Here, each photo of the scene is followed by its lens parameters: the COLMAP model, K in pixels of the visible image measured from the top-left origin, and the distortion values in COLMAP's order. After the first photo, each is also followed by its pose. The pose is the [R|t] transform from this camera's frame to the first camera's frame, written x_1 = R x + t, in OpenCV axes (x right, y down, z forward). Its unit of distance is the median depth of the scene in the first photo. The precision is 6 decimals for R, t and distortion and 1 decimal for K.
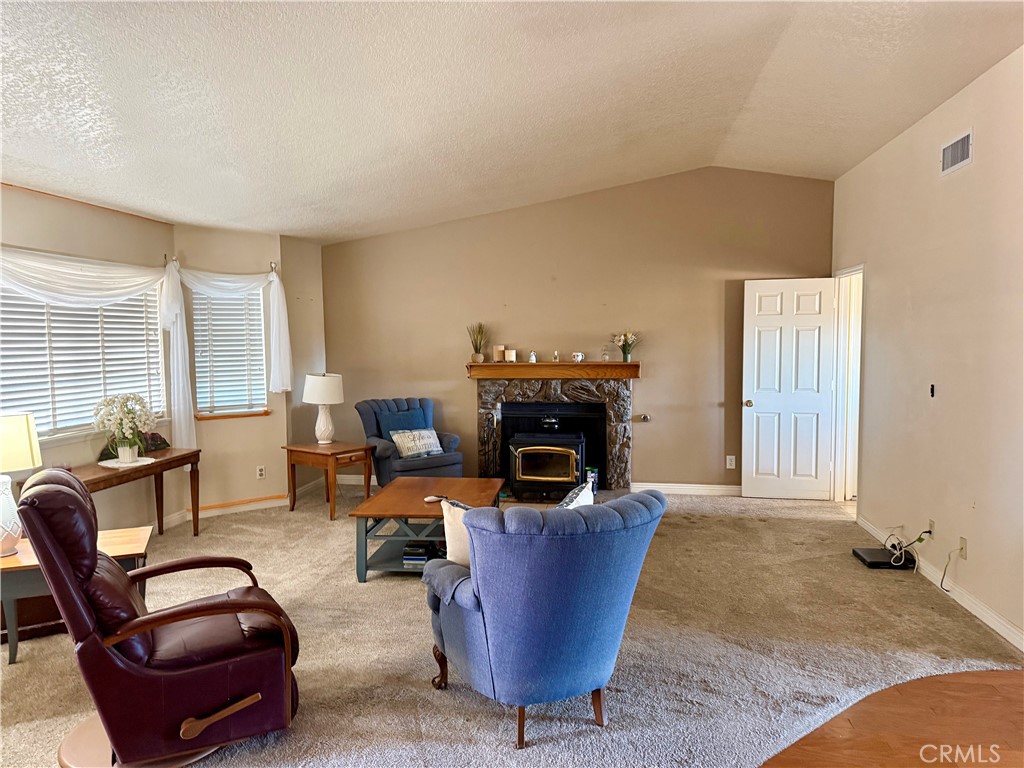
lens RADIAL K [[713.4, 0, 504.5], [0, 713.4, 380.0], [0, 0, 1]] dist [0.038433, -0.039155]
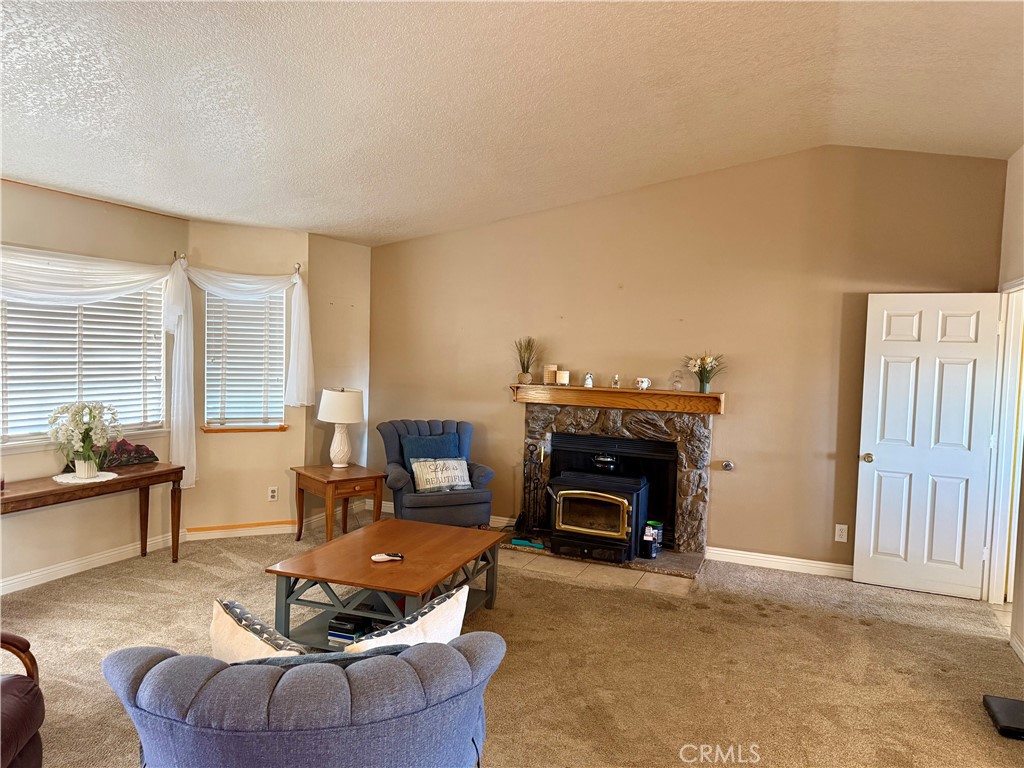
lens RADIAL K [[713.4, 0, 512.4], [0, 713.4, 376.8], [0, 0, 1]] dist [0.038433, -0.039155]
pose [[0.971725, 0.049197, -0.230935, 0.154378], [-0.053815, 0.998456, -0.013738, -0.022055], [0.229902, 0.025777, 0.972872, 0.186779]]
